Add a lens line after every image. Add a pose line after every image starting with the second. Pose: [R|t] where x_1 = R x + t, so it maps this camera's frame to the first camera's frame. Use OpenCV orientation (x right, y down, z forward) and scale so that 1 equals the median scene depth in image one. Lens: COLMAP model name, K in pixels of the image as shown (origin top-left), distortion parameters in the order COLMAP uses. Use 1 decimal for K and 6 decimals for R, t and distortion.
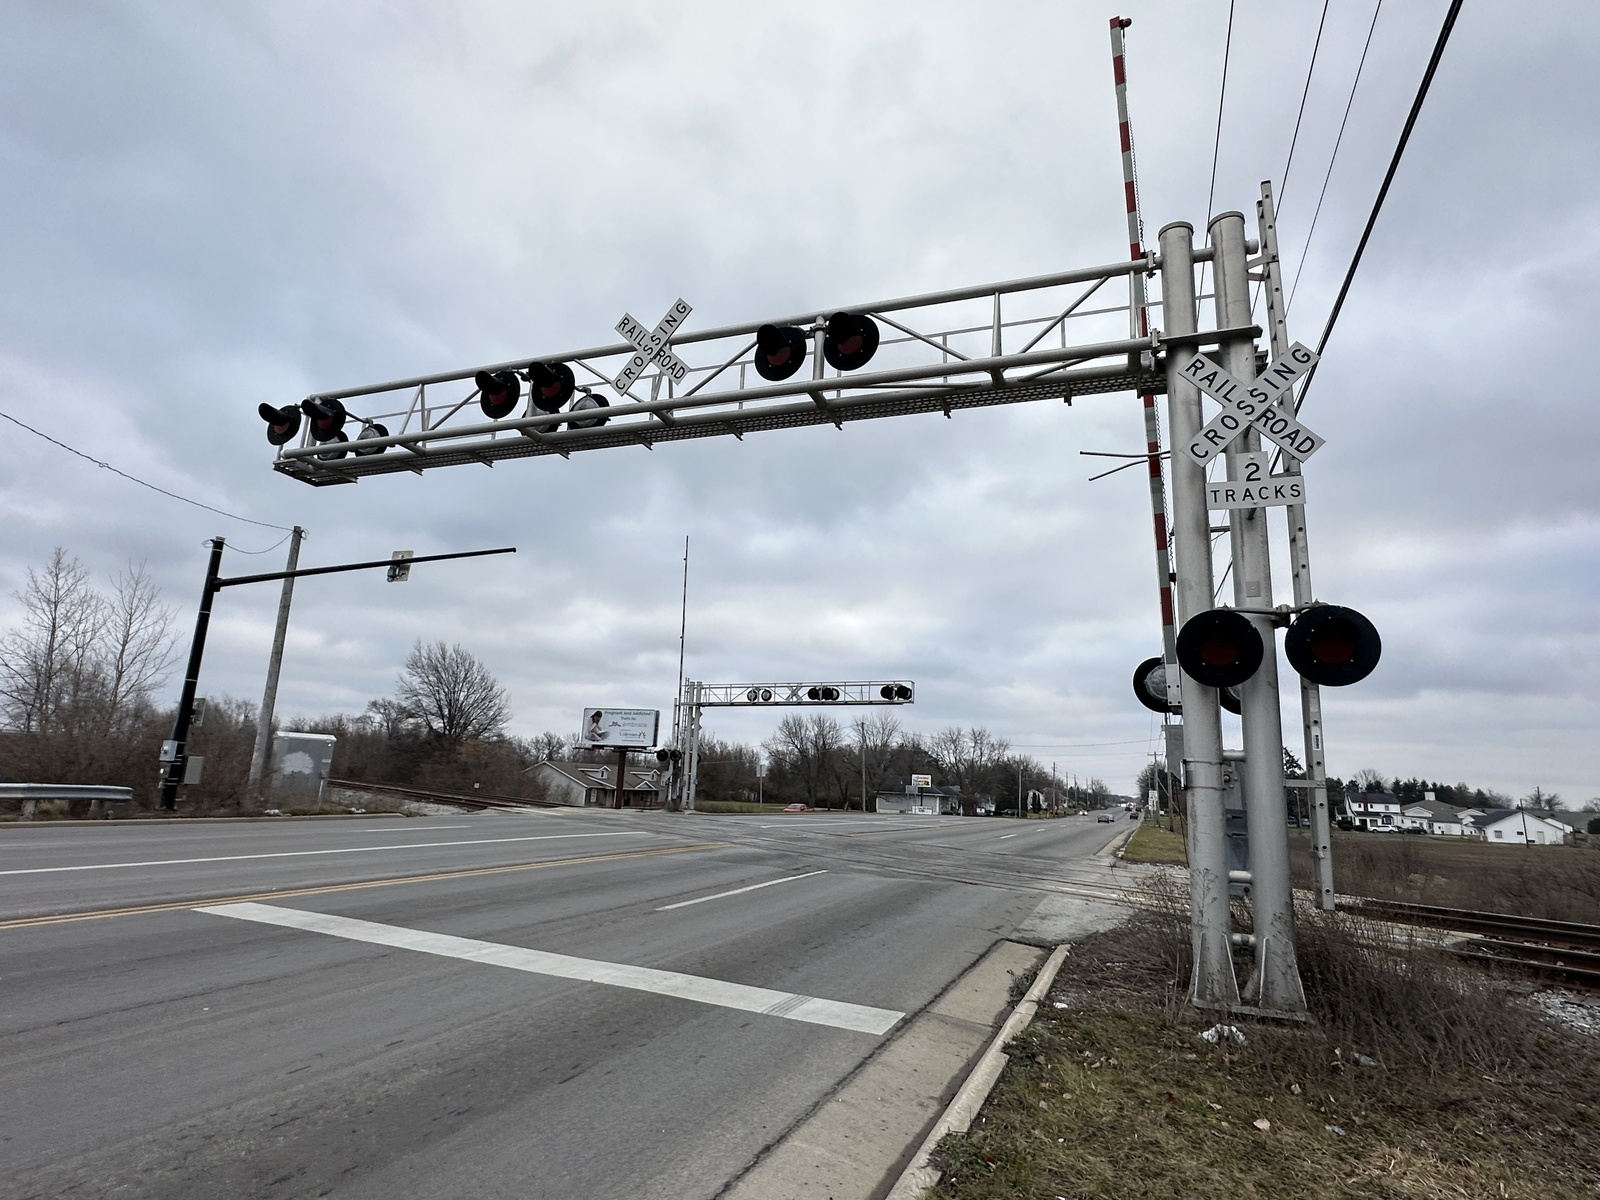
lens RADIAL K [[841.5, 0, 805.5], [0, 841.5, 597.4], [0, 0, 1]] dist [-0.007897, 0.006718]
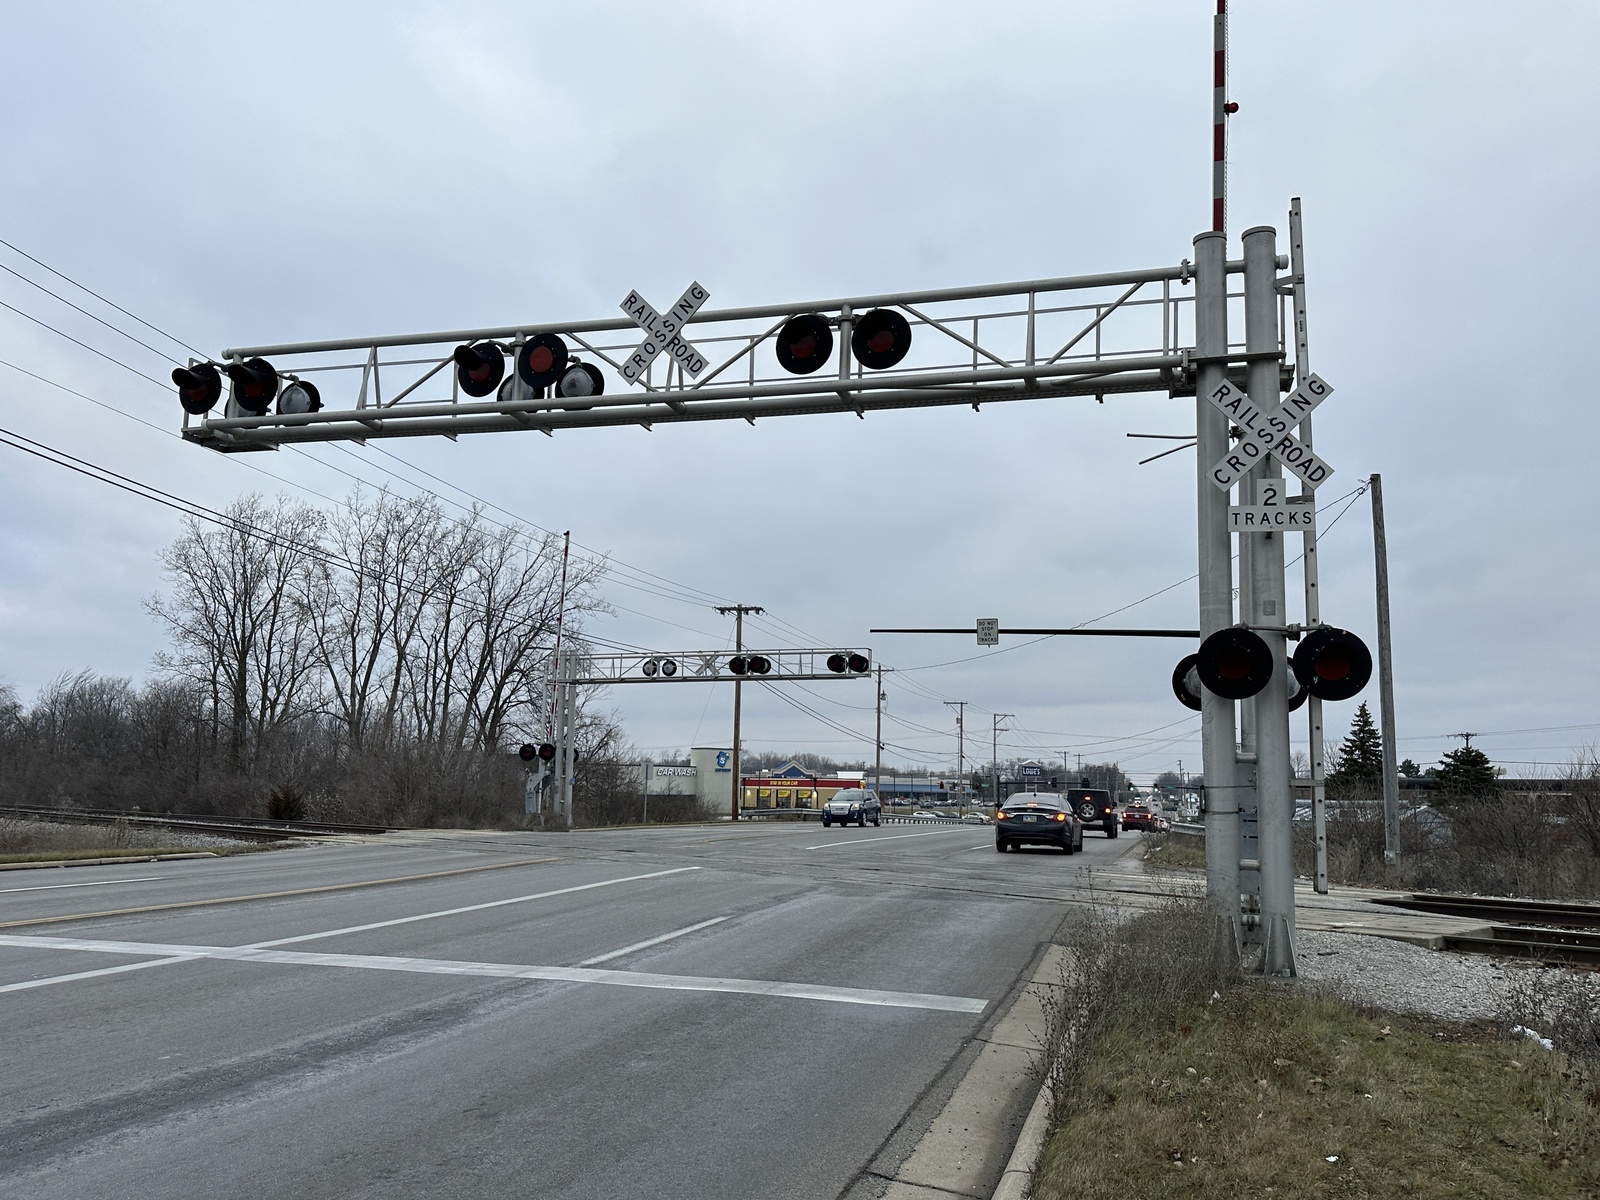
lens RADIAL K [[1242.8, 0, 796.3], [0, 1242.8, 595.4], [0, 0, 1]] dist [0.069833, -0.078926]
pose [[0.996036, -0.006253, 0.088735, -0.148244], [0.000226, 0.997701, 0.067770, -0.090988], [-0.088954, -0.067481, 0.993747, -0.378016]]
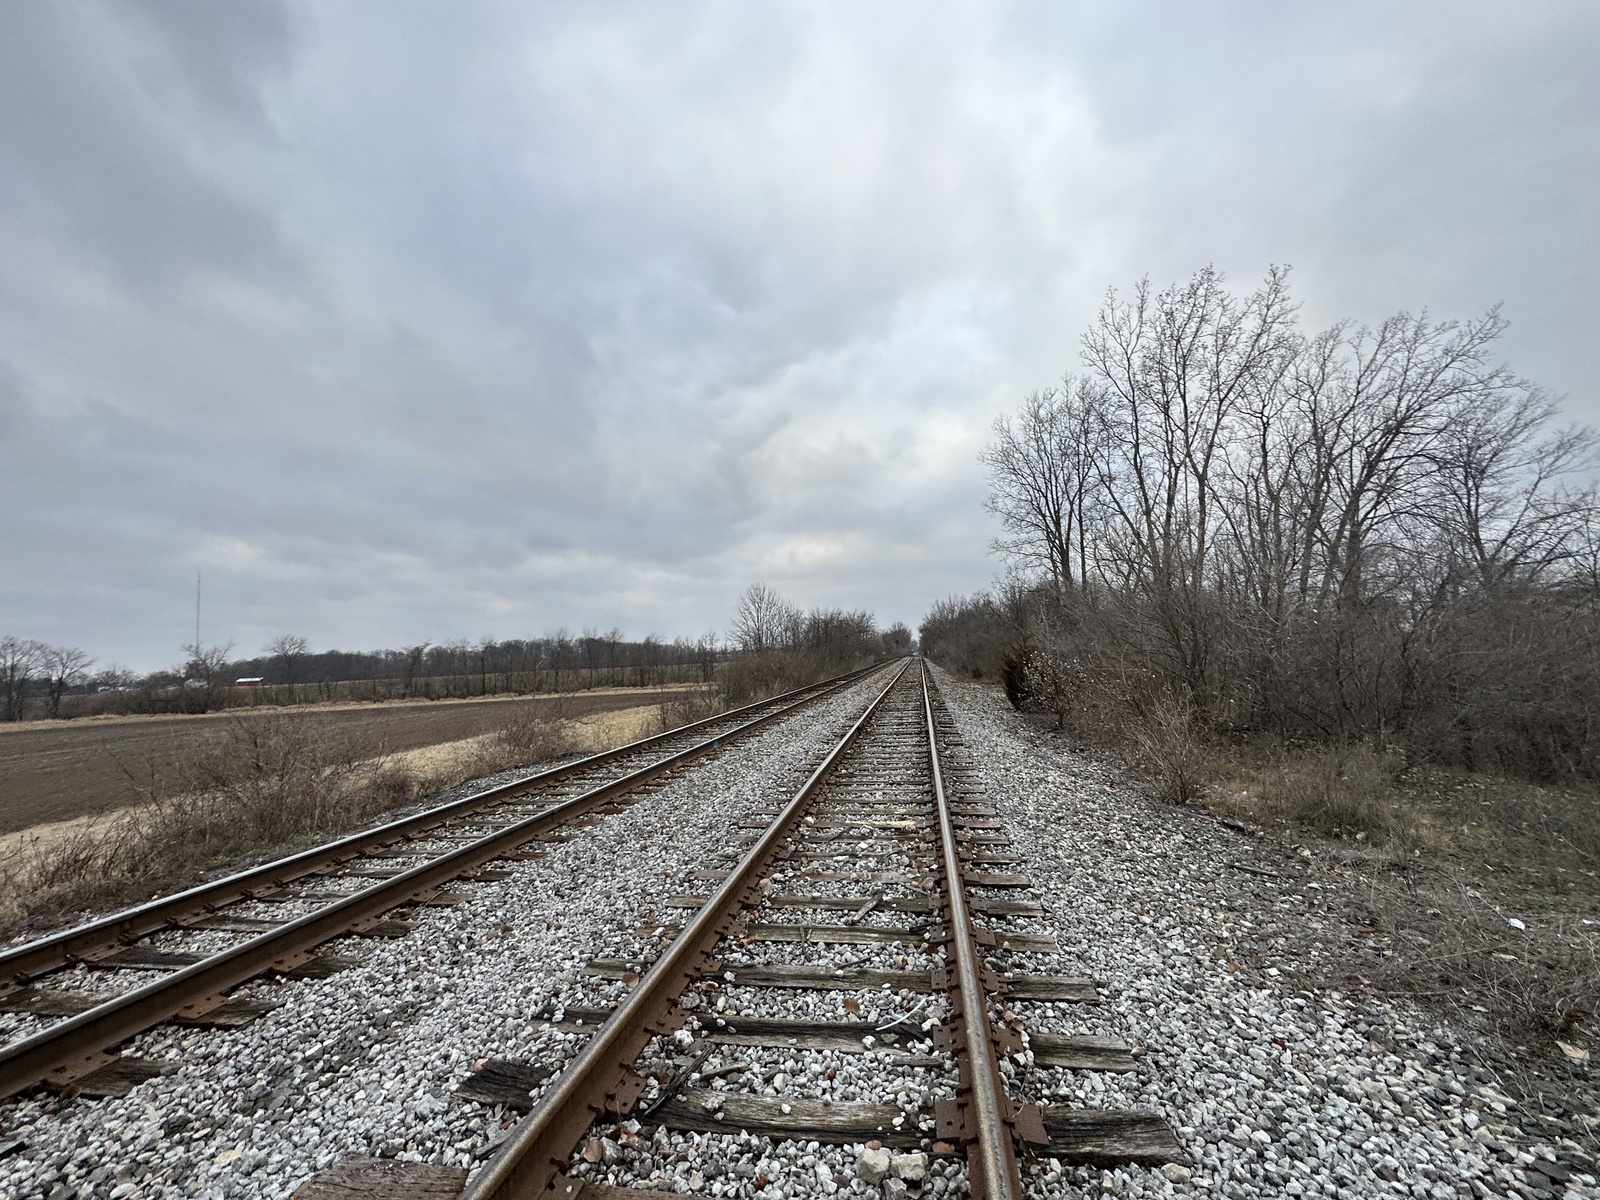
lens RADIAL K [[649.7, 0, 786.2], [0, 649.7, 599.2], [0, 0, 1]] dist [-0.000686, -0.000380]
pose [[0.658575, -0.126895, -0.741739, -1.028521], [0.233866, 0.971384, 0.041464, 0.916605], [0.715252, -0.200775, 0.669406, 4.284686]]
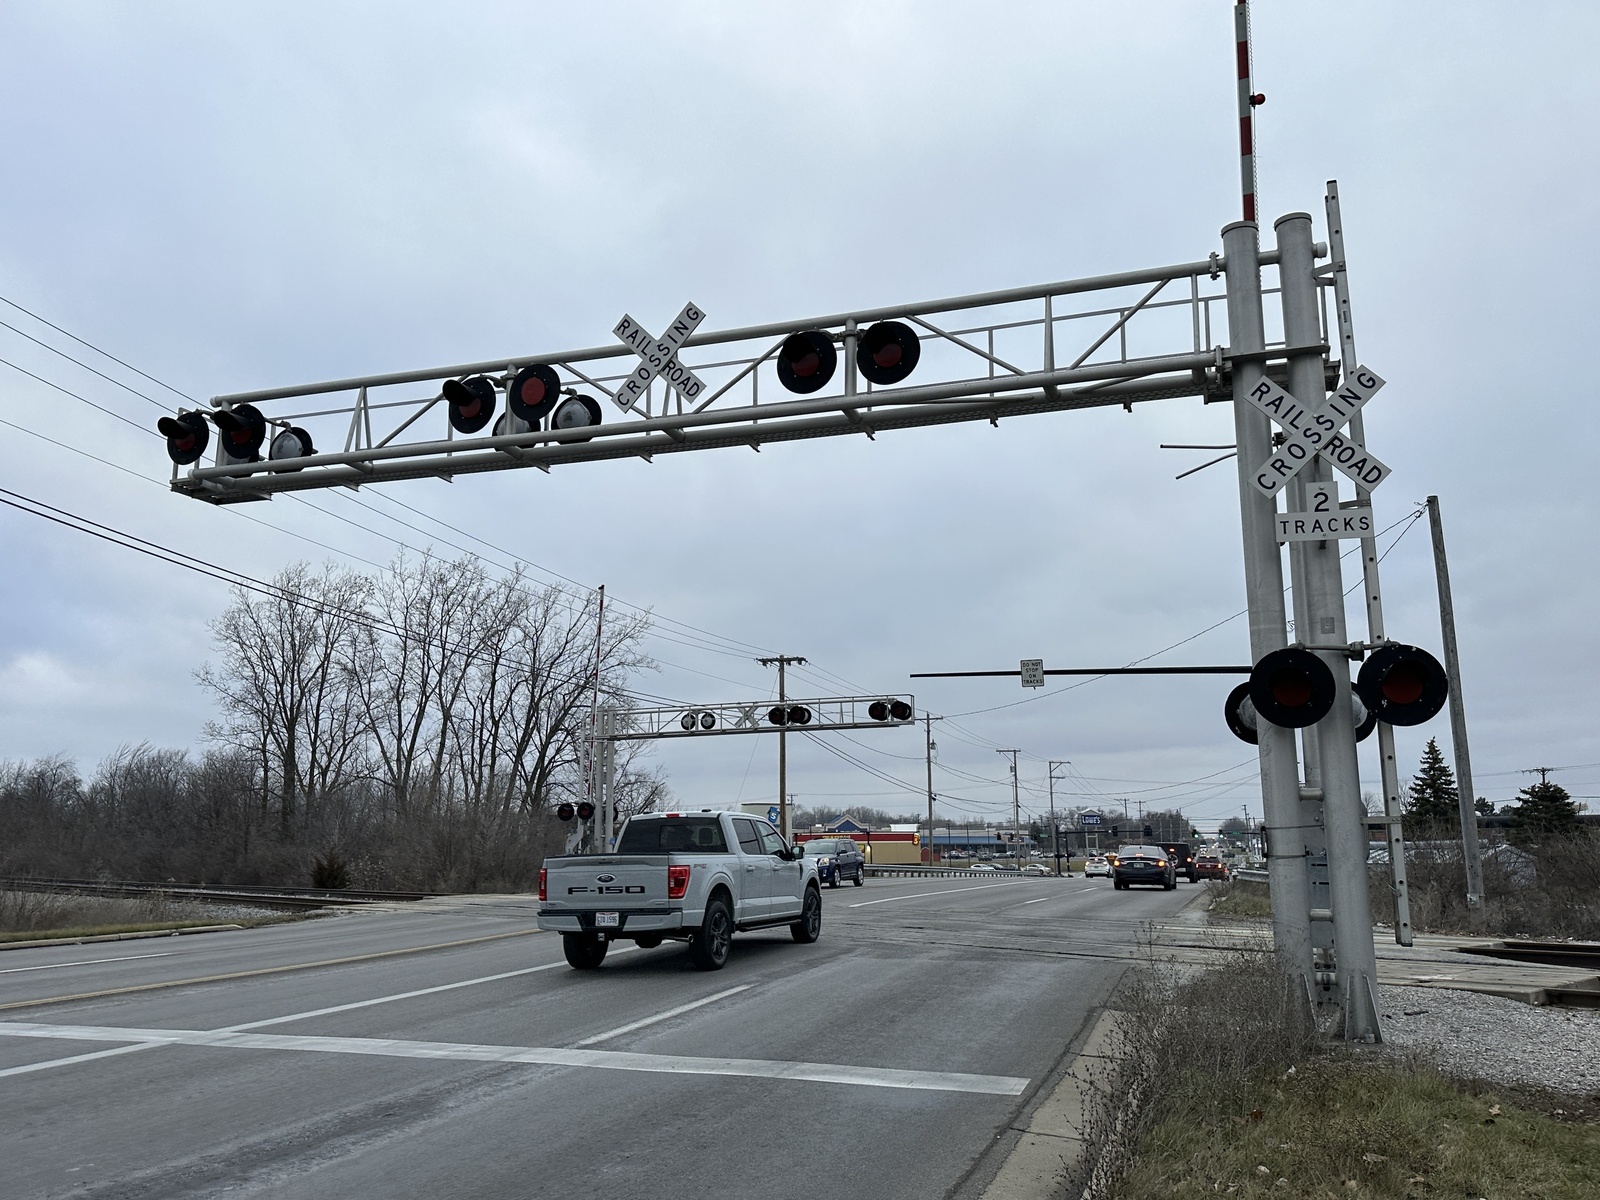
lens RADIAL K [[1242.8, 0, 791.8], [0, 1242.8, 575.3], [0, 0, 1]] dist [0.069833, -0.078926]
pose [[0.998185, -0.035195, 0.048869, -0.106204], [0.034795, 0.999354, 0.009002, -0.068042], [-0.049154, -0.007285, 0.998765, -0.290989]]
